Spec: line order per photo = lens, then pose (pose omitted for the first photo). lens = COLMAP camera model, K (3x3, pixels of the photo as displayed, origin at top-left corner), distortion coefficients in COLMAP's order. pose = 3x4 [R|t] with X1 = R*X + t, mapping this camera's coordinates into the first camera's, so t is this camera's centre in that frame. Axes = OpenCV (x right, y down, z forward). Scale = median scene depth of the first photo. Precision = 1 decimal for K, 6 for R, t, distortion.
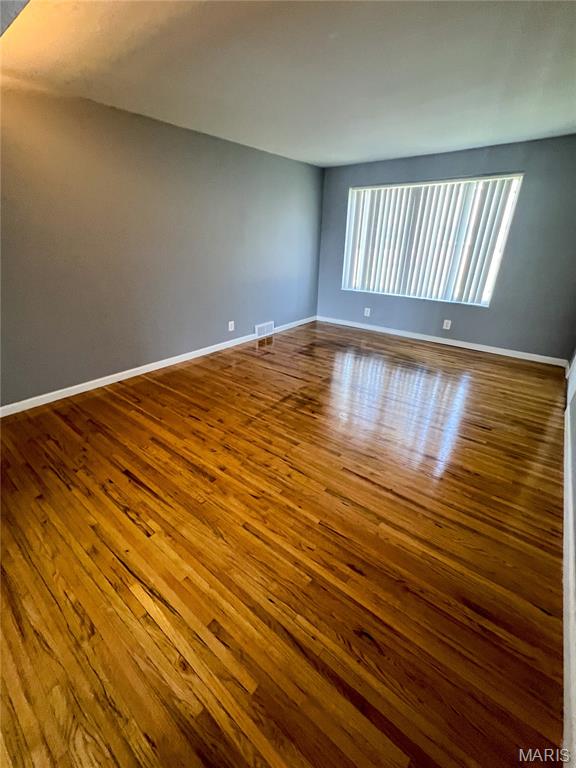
lens RADIAL K [[323.5, 0, 288.0], [0, 323.5, 384.0], [0, 0, 1]] dist [-0.000333, -0.000005]
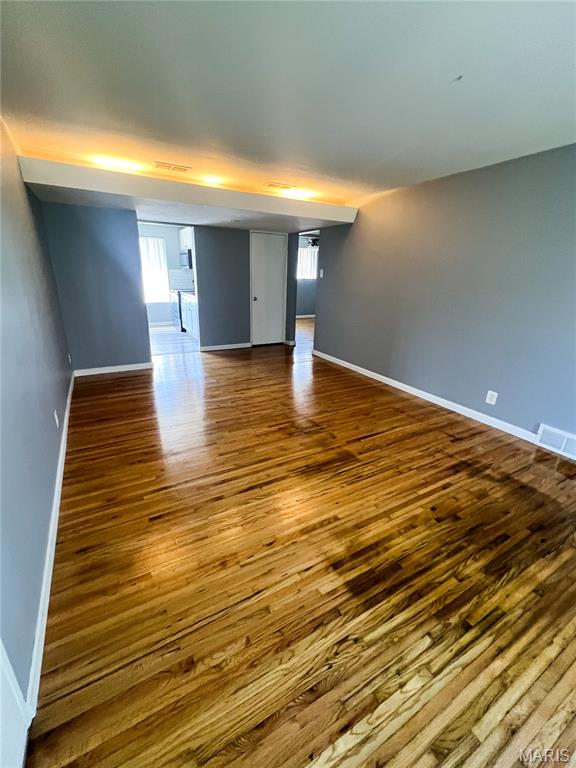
lens RADIAL K [[323.5, 0, 288.0], [0, 323.5, 384.0], [0, 0, 1]] dist [-0.000333, -0.000005]
pose [[-0.368249, 0.283496, -0.885451, 0.797728], [-0.412487, 0.803696, 0.428868, -0.411290], [0.833215, 0.523167, -0.179022, 0.914163]]
